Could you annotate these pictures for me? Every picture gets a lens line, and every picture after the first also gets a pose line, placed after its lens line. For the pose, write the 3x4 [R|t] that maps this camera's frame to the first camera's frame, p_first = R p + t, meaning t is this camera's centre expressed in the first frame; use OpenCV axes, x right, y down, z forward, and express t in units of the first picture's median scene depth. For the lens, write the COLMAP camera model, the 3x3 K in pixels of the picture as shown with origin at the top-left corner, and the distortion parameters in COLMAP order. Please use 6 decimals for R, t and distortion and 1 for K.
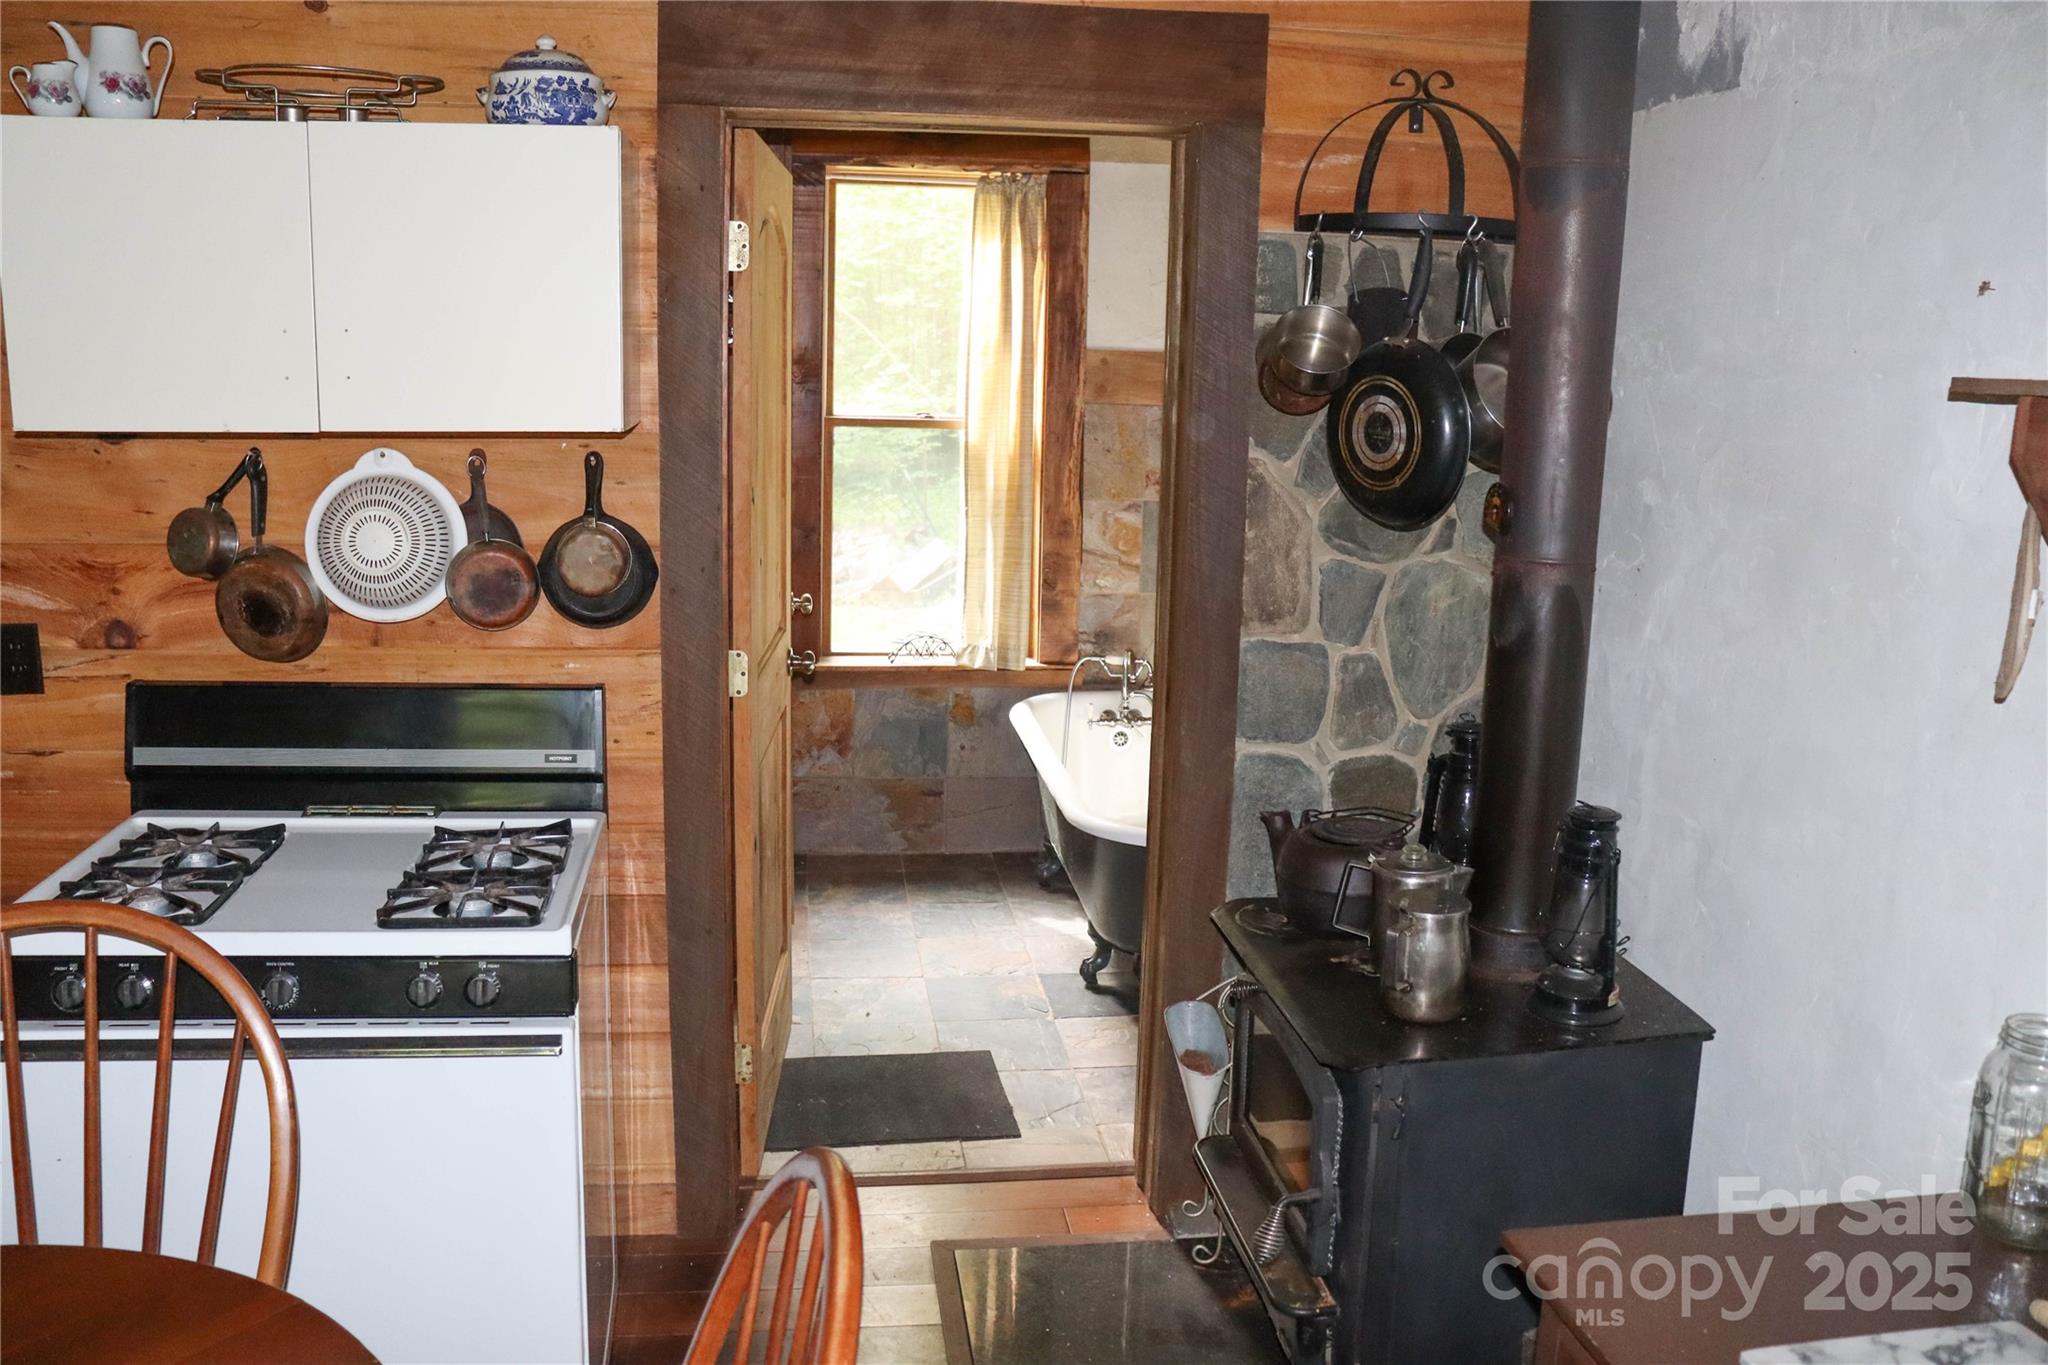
lens RADIAL K [[1698.2, 0, 1030.4], [0, 1698.2, 681.2], [0, 0, 1]] dist [-0.135089, 0.063034]
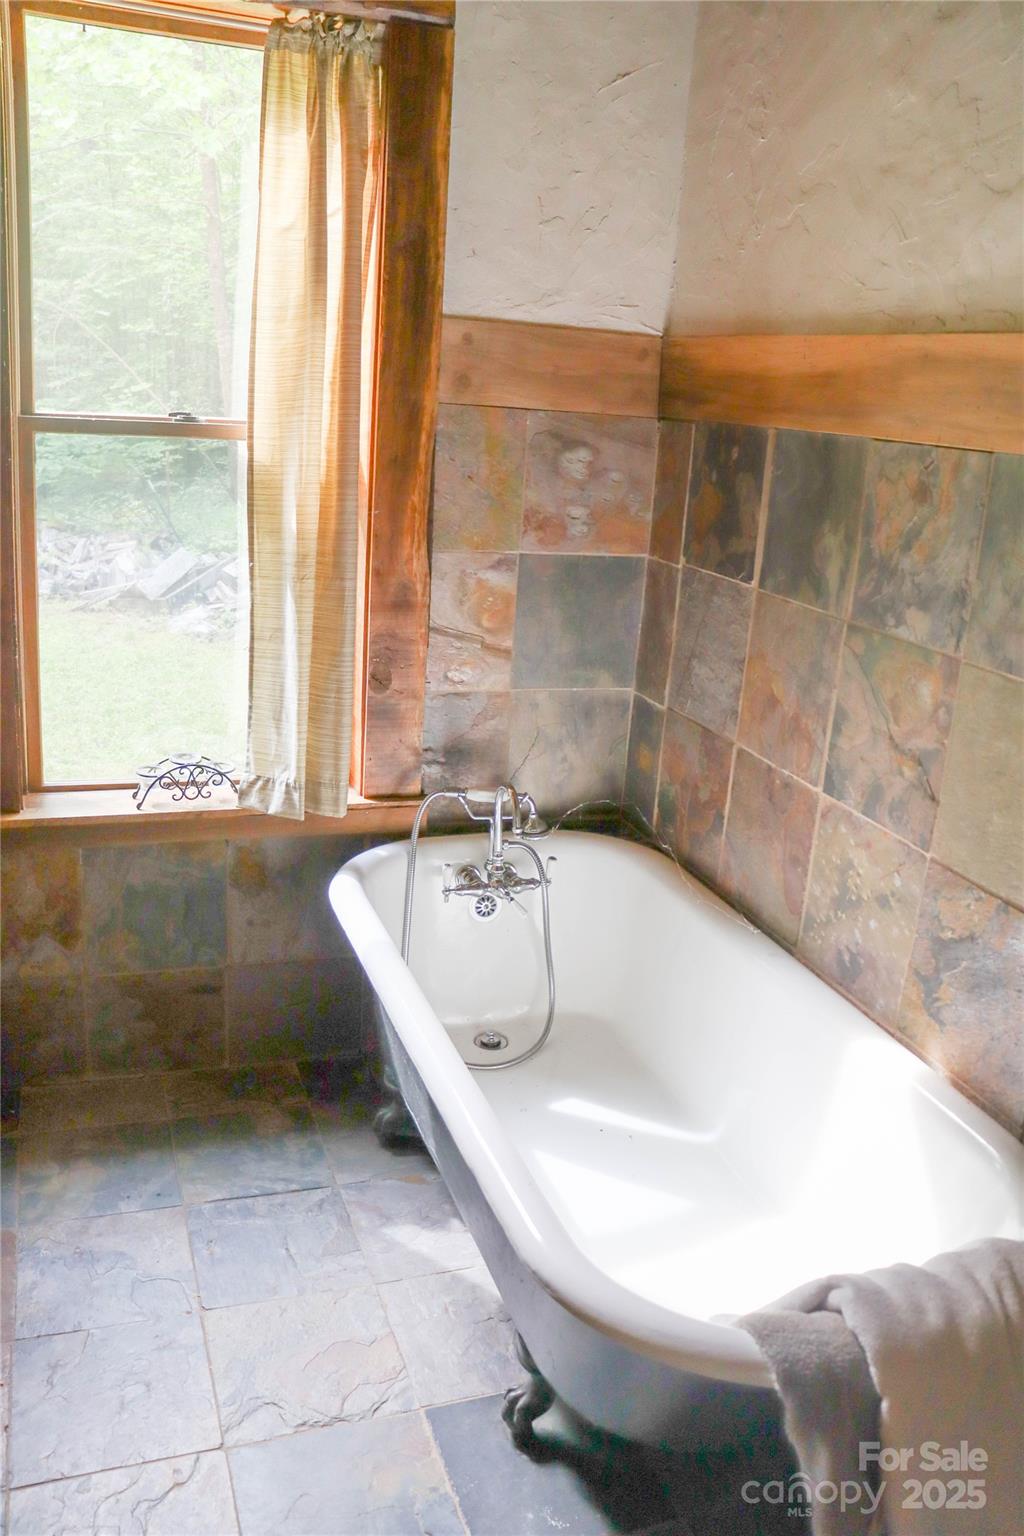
lens RADIAL K [[1273.6, 0, 505.3], [0, 1273.6, 762.5], [0, 0, 1]] dist [-0.135089, 0.063034]
pose [[0.980284, -0.021118, 0.196463, -0.038574], [0.001935, 0.995250, 0.097328, -0.073357], [-0.197585, -0.095029, 0.975669, 0.505209]]
